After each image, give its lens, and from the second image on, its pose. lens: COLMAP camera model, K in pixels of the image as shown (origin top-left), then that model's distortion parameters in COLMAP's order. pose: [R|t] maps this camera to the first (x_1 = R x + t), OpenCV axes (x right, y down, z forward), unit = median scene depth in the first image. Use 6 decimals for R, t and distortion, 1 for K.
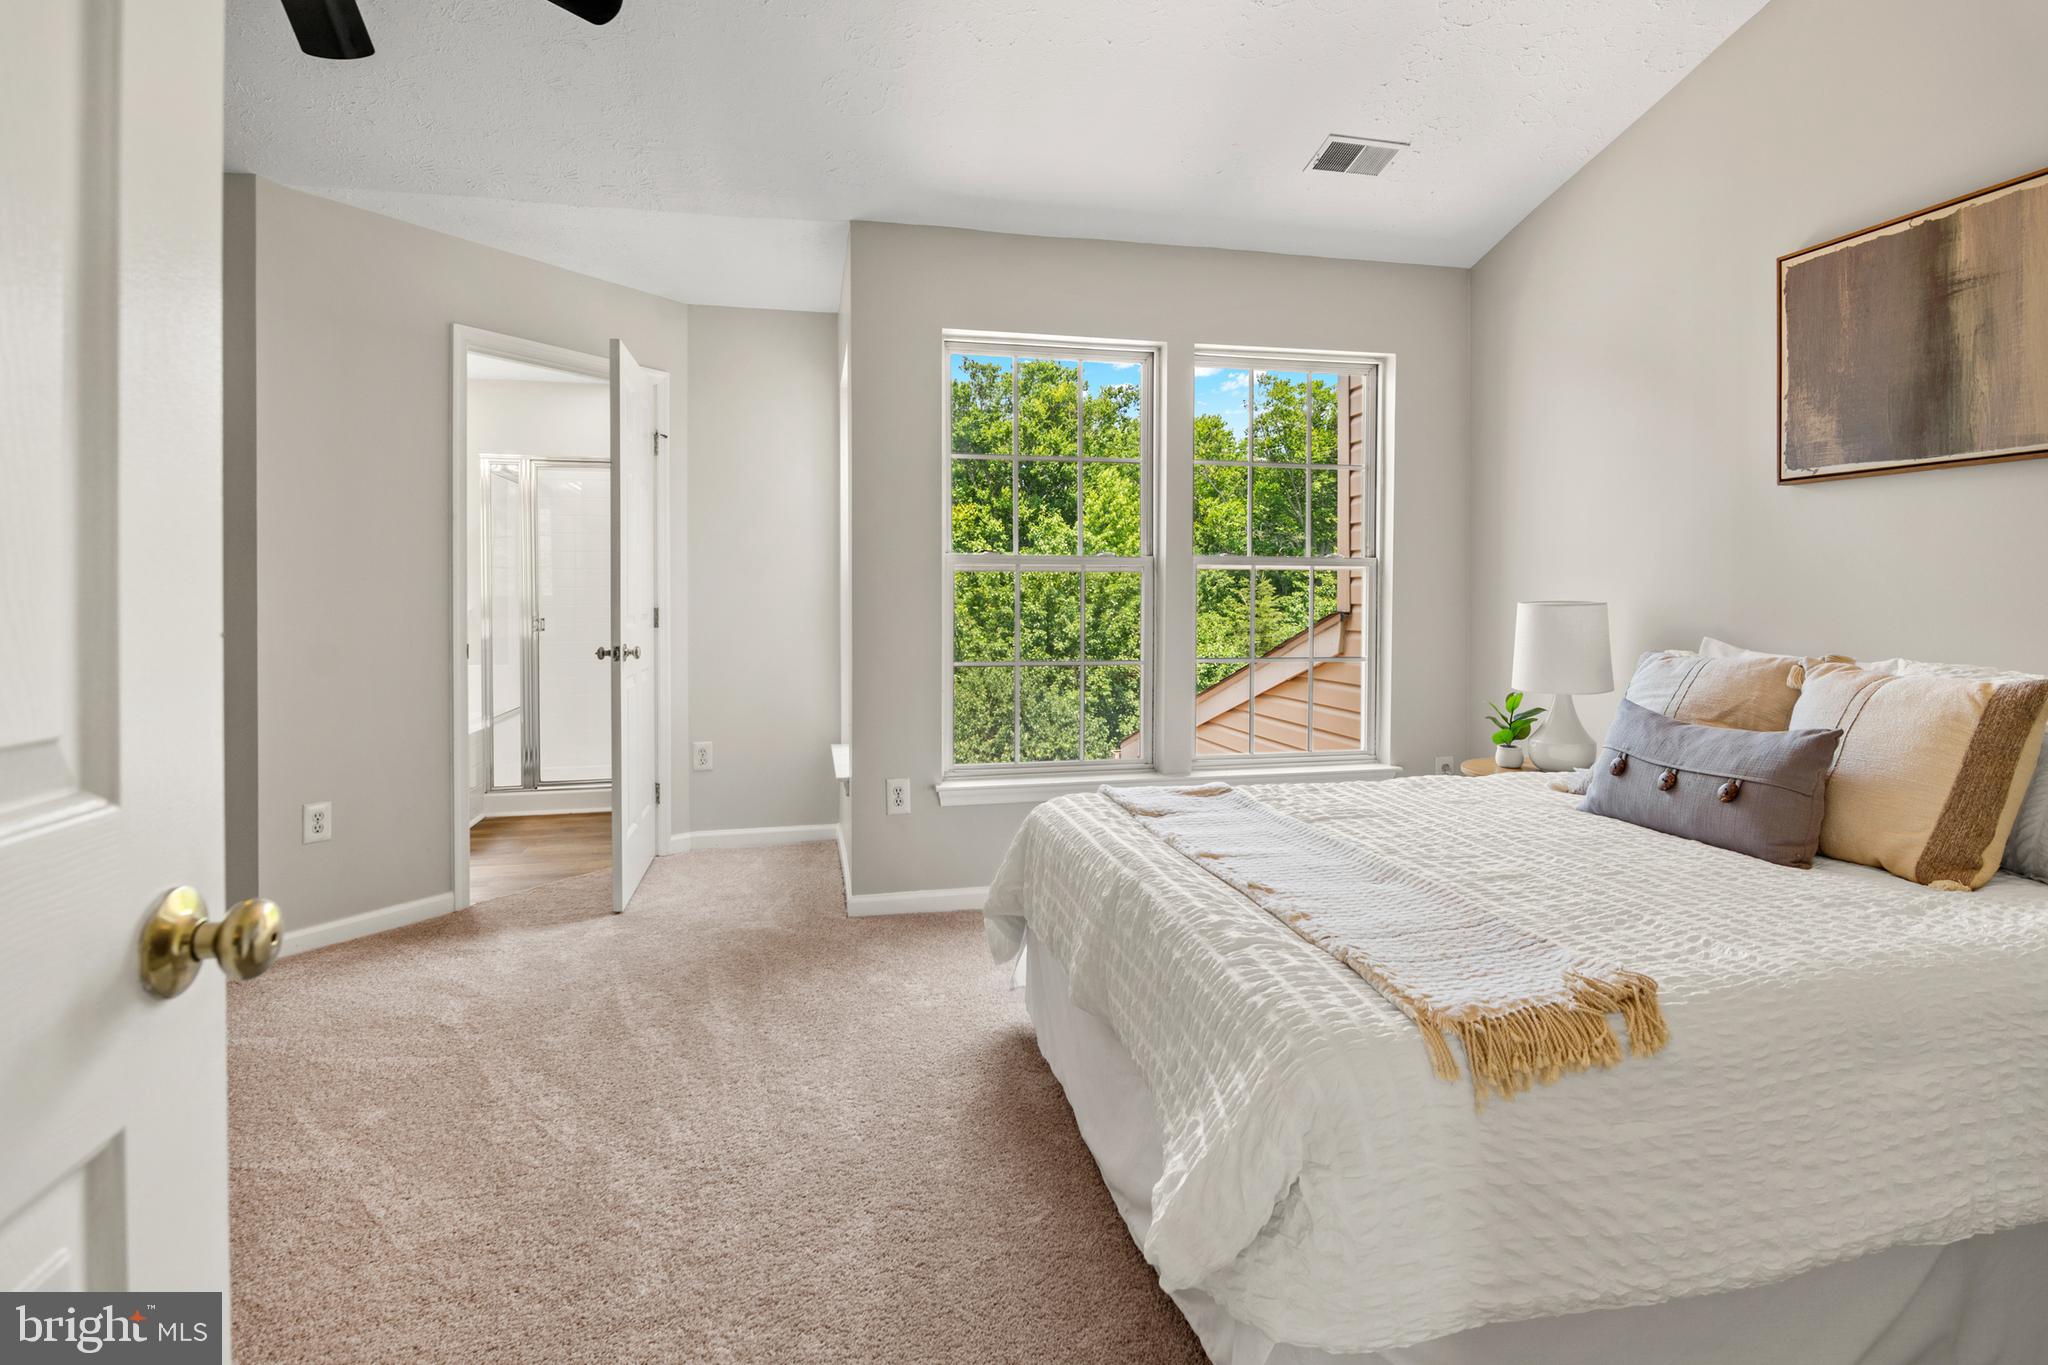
lens RADIAL K [[1020.8, 0, 1020.5], [0, 1020.8, 609.2], [0, 0, 1]] dist [-0.007632, -0.004382]
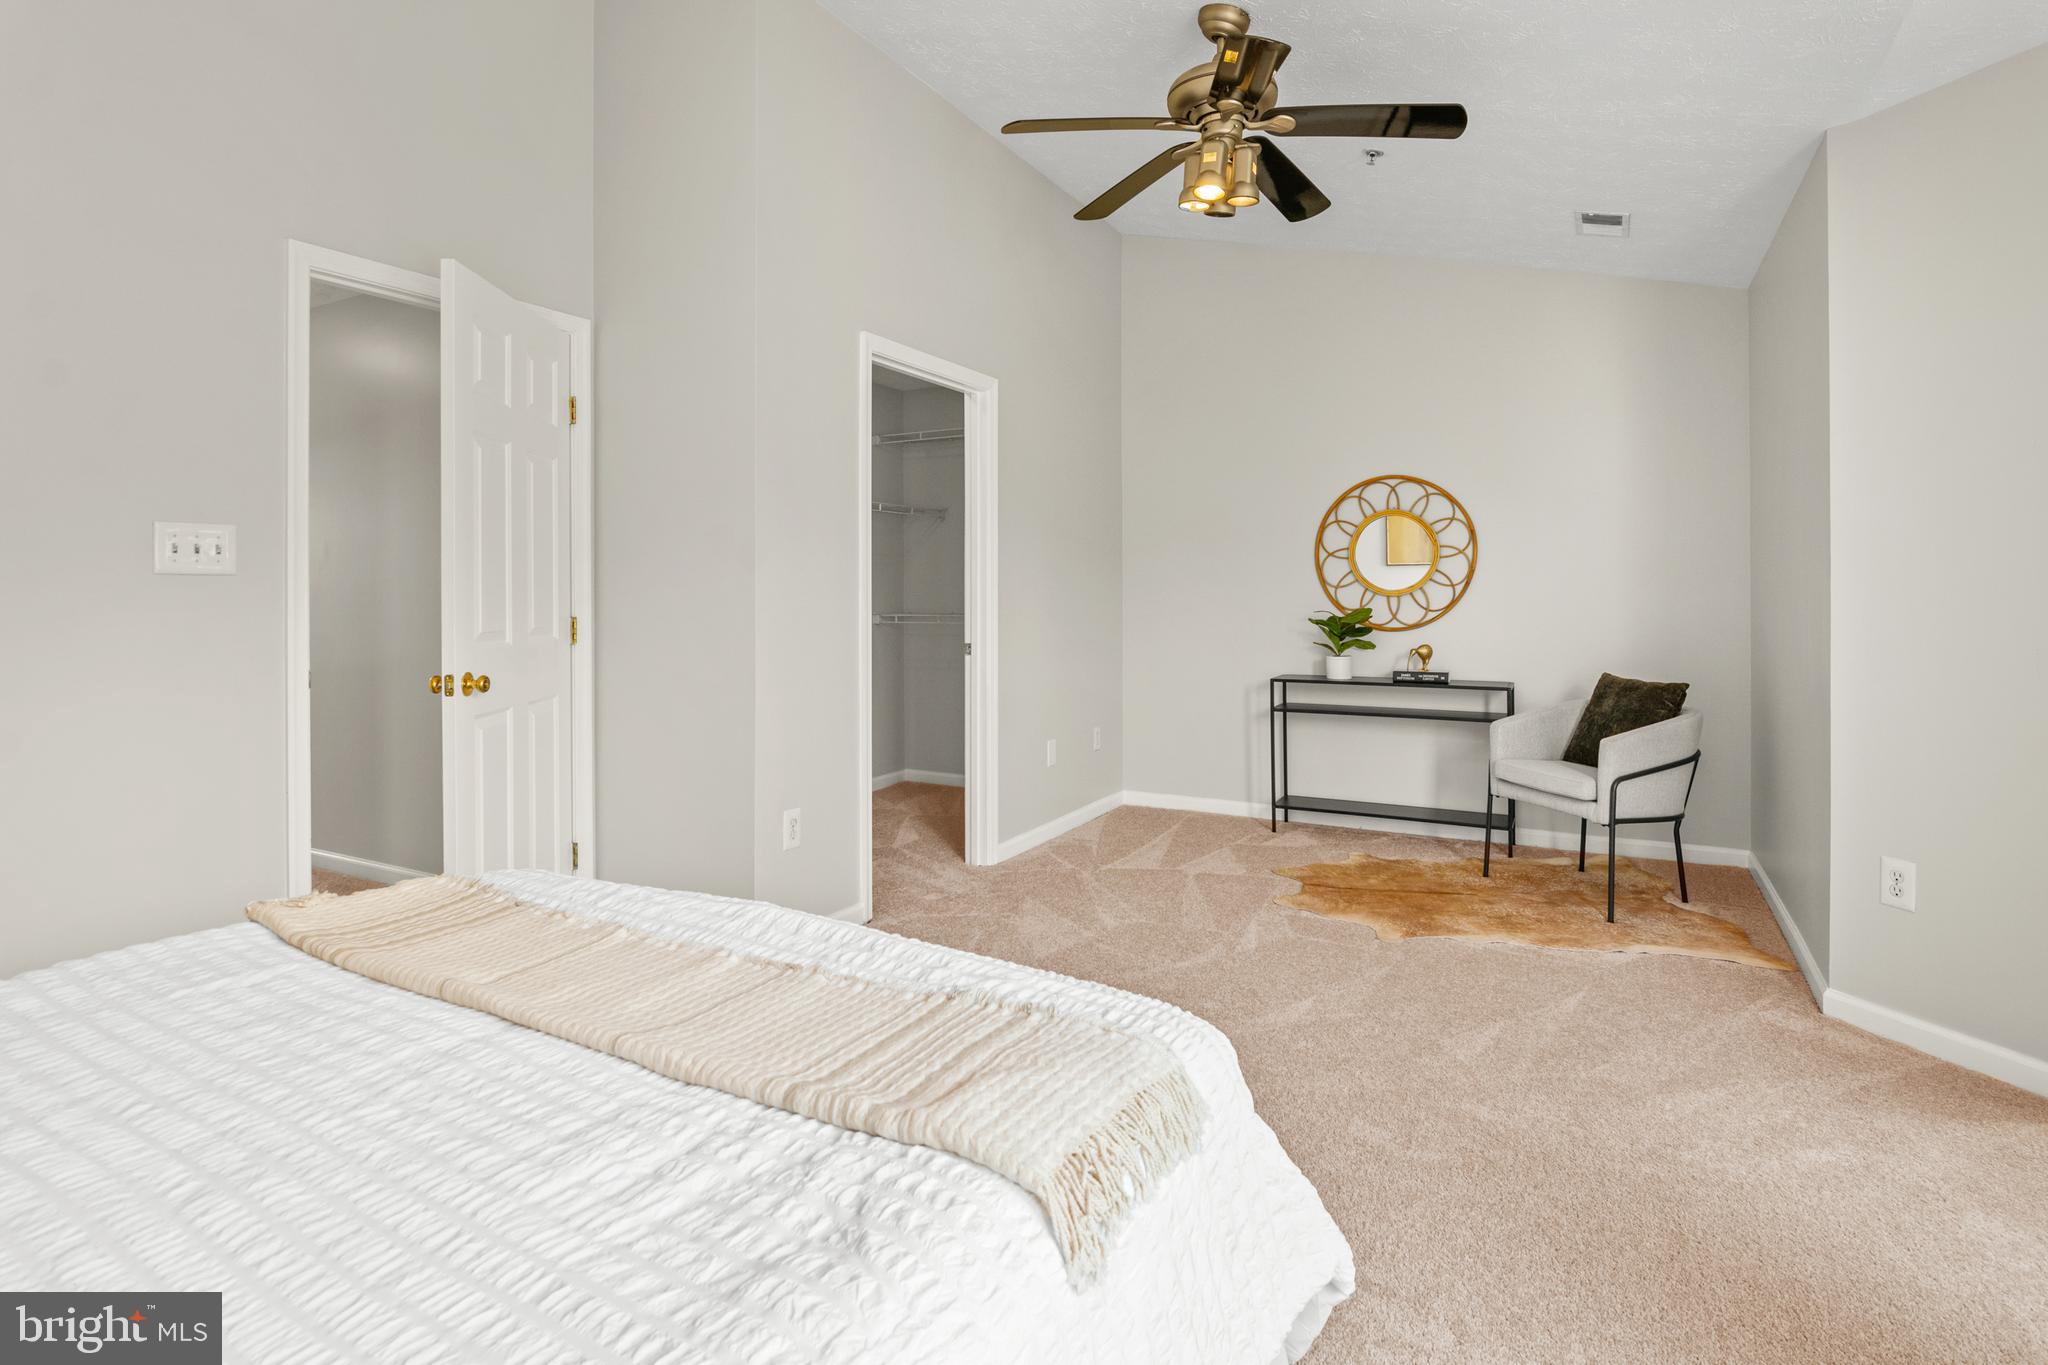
lens RADIAL K [[1022.8, 0, 1022.9], [0, 1022.8, 598.8], [0, 0, 1]] dist [-0.002553, -0.001760]
pose [[-0.651900, 0.004642, -0.758290, 0.483419], [-0.006679, 0.999907, 0.011863, -0.026986], [0.758275, 0.012798, -0.651809, 1.302144]]
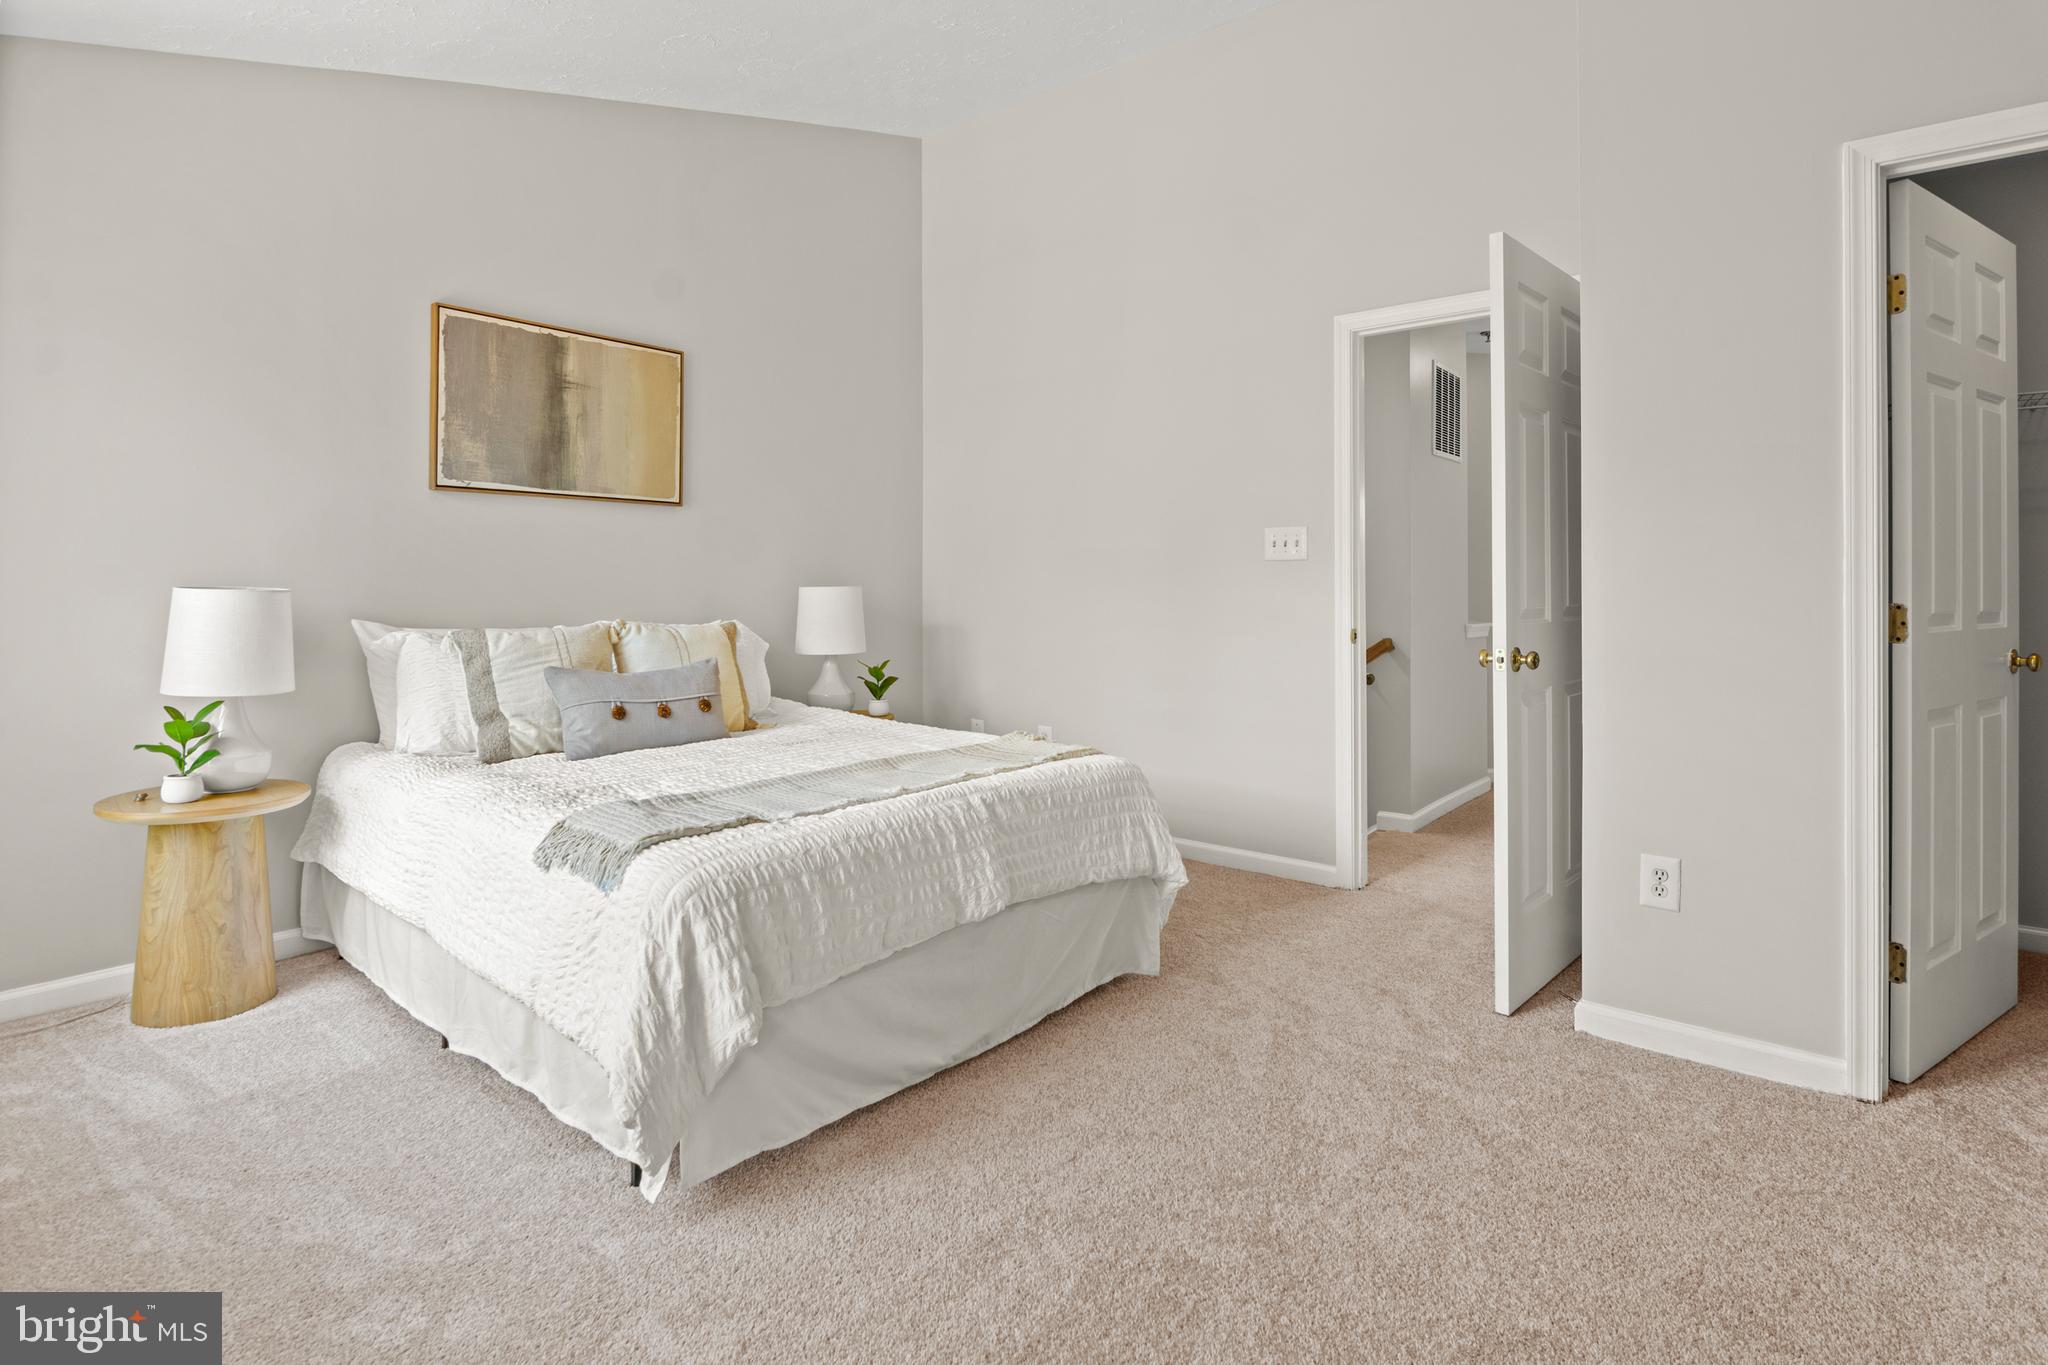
lens RADIAL K [[1031.4, 0, 1023.9], [0, 1031.4, 576.2], [0, 0, 1]] dist [-0.001735, -0.001124]
pose [[-0.617271, 0.002852, 0.786745, -0.705026], [0.007688, 0.999968, 0.002407, -0.016627], [-0.786713, 0.007534, -0.617273, 1.295073]]
